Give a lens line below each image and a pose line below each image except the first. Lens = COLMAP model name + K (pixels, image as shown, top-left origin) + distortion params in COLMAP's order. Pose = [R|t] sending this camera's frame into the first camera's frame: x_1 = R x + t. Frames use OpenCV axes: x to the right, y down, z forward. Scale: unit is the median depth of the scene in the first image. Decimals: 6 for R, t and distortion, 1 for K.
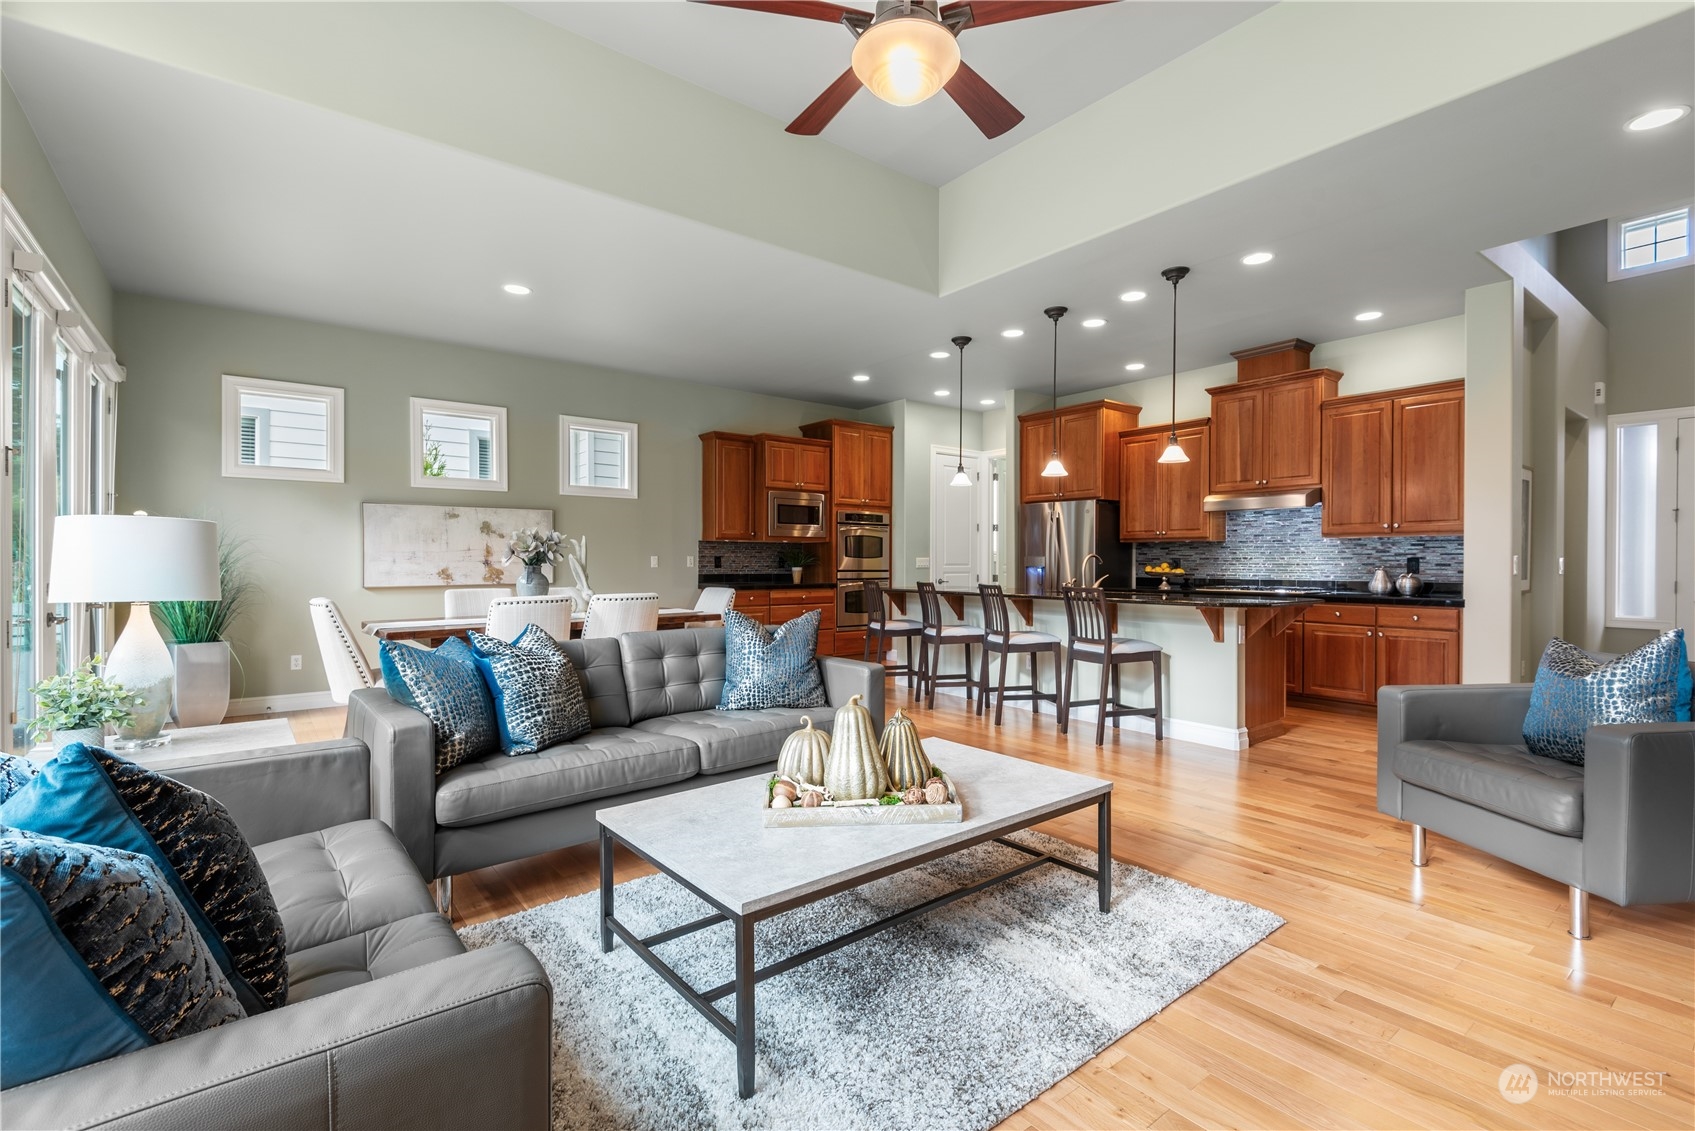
lens RADIAL K [[768.3, 0, 846.5], [0, 768.3, 567.3], [0, 0, 1]] dist [0.015145, -0.002862]
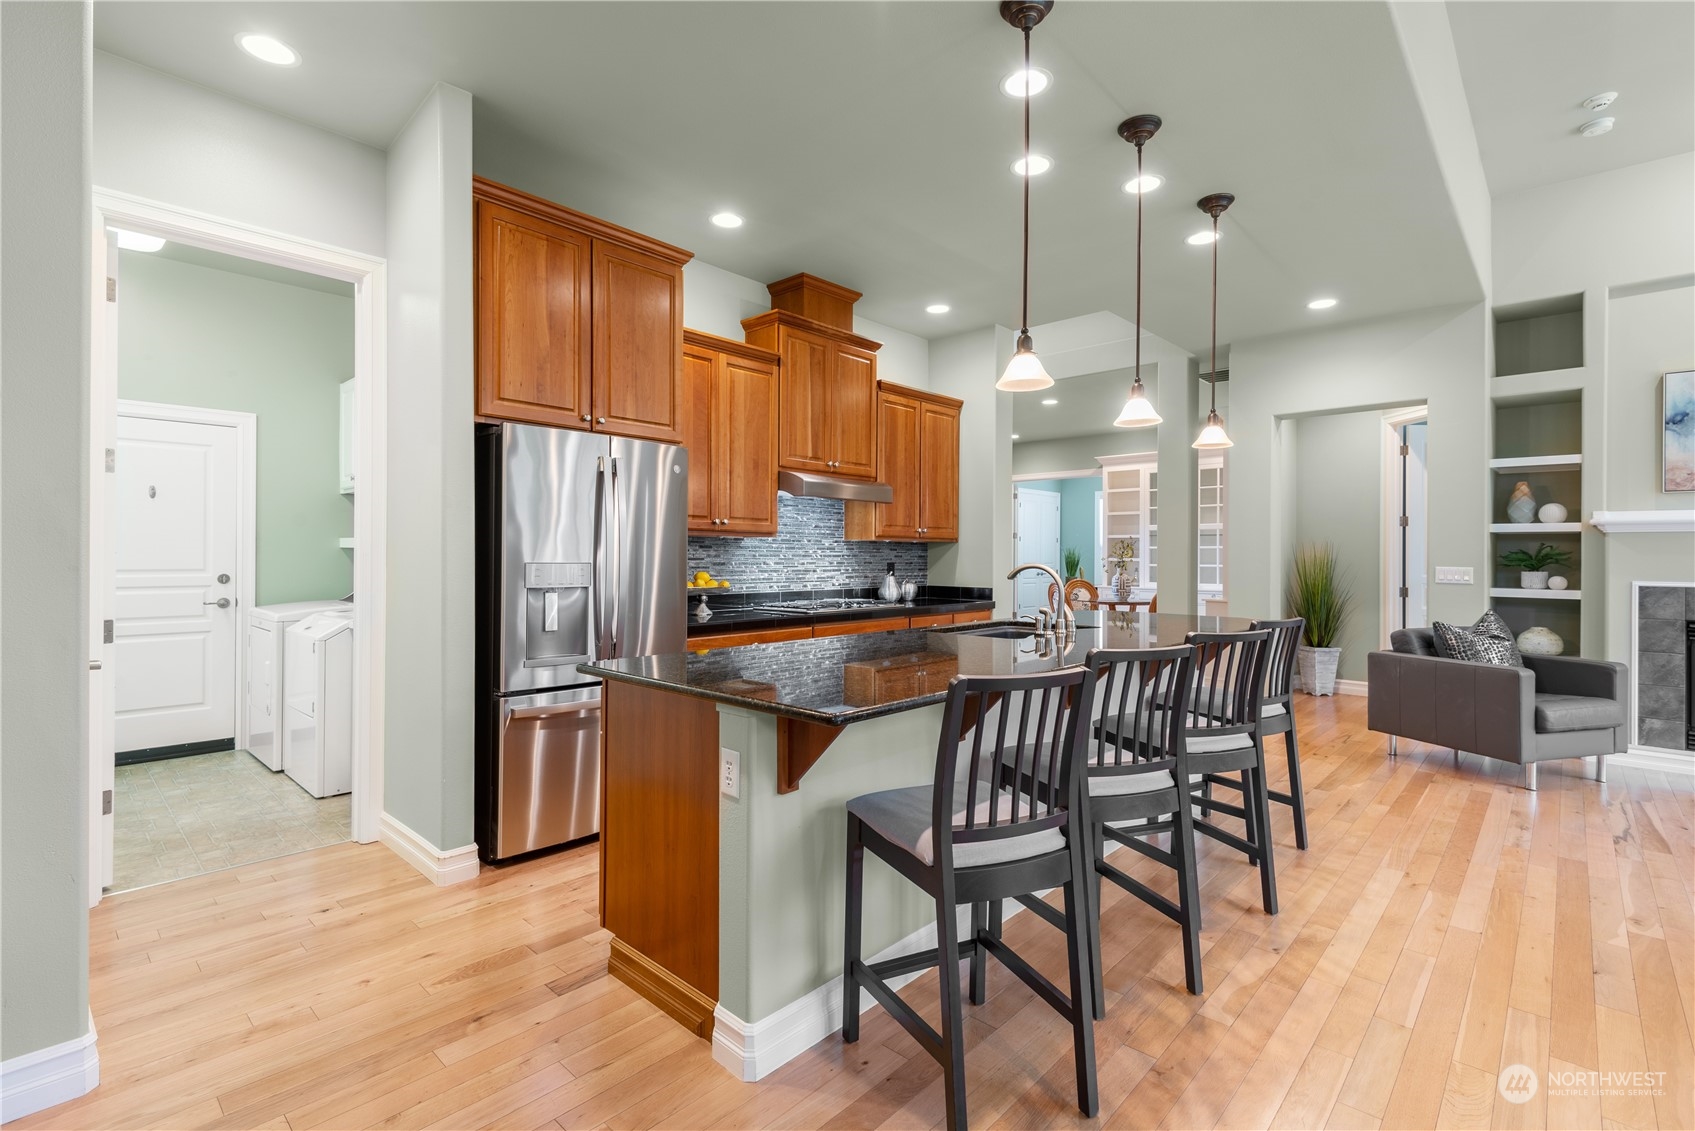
lens RADIAL K [[768.3, 0, 835.2], [0, 768.3, 549.6], [0, 0, 1]] dist [0.015145, -0.002862]
pose [[-0.145190, 0.001710, 0.989402, -0.189652], [-0.001866, 0.999996, -0.002002, -0.022363], [-0.989402, -0.002136, -0.145186, 1.013178]]
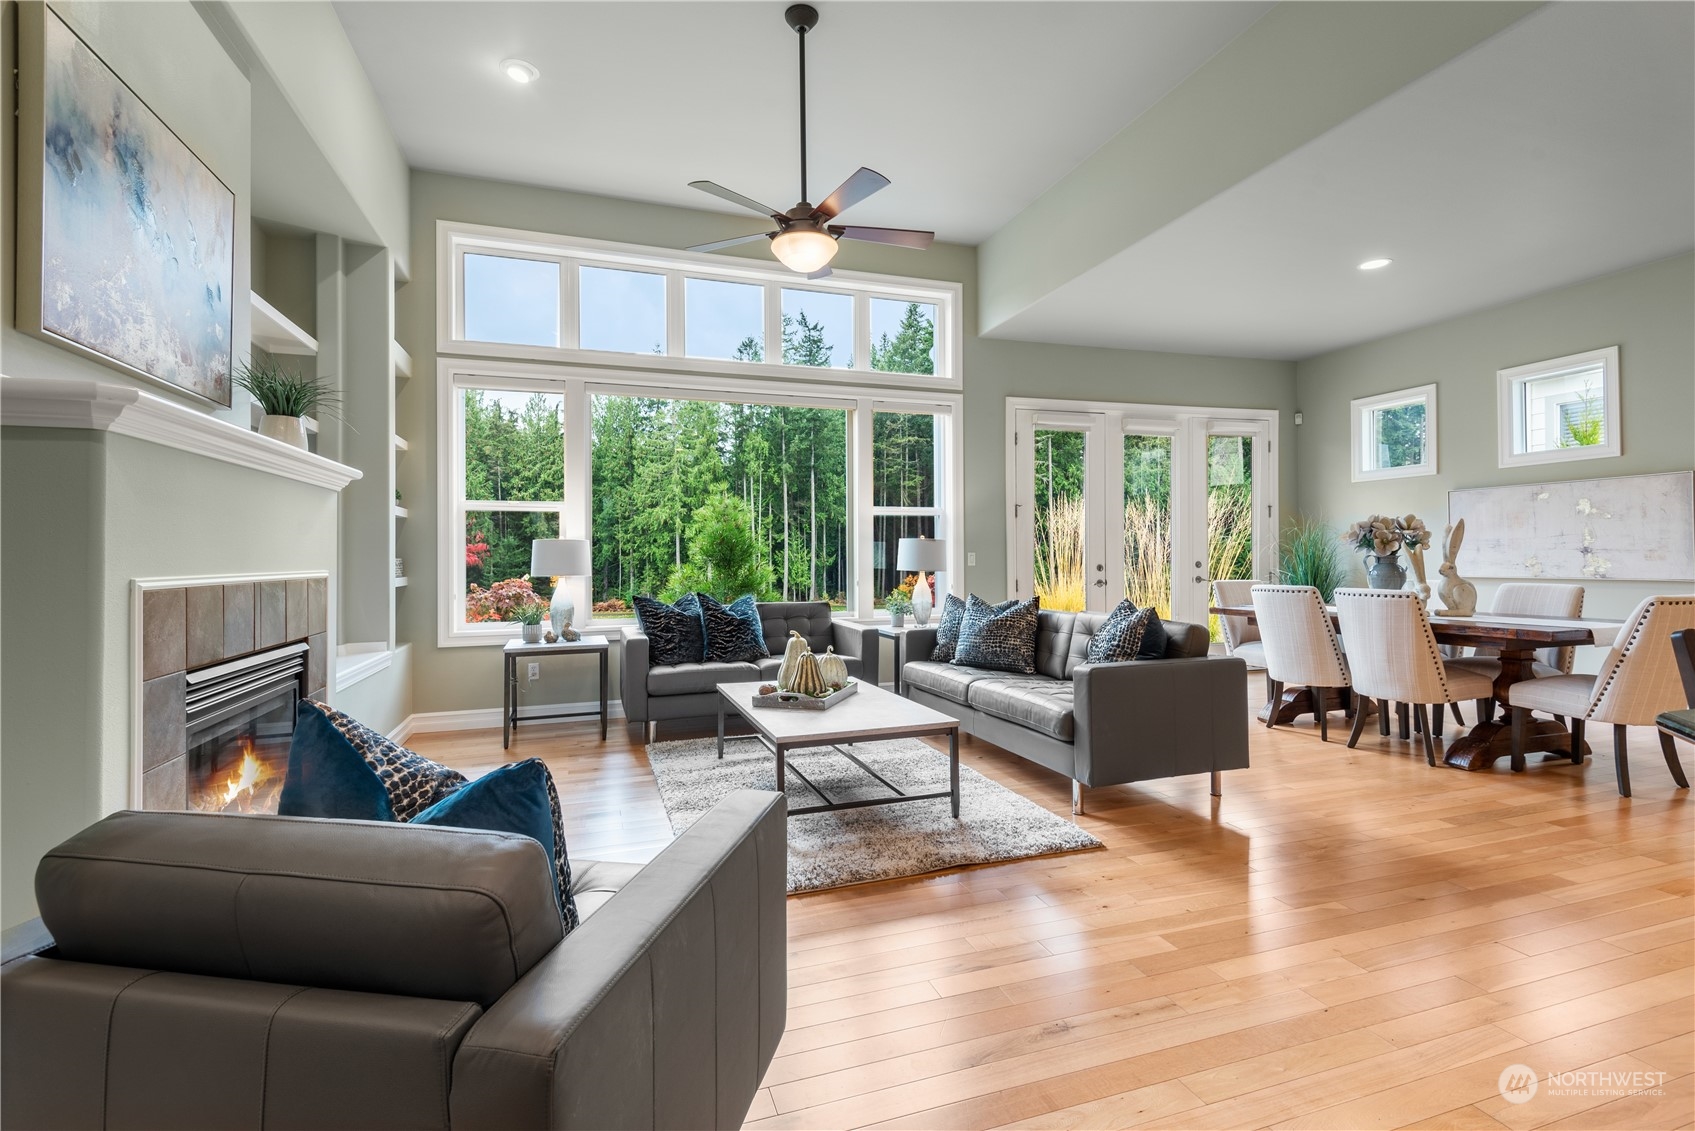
lens RADIAL K [[768.3, 0, 849.6], [0, 768.3, 539.6], [0, 0, 1]] dist [0.015145, -0.002862]
pose [[-0.322653, -0.017520, -0.946355, 0.505415], [0.003376, 0.999801, -0.019660, -0.004408], [0.946511, -0.009538, -0.322529, 0.530655]]
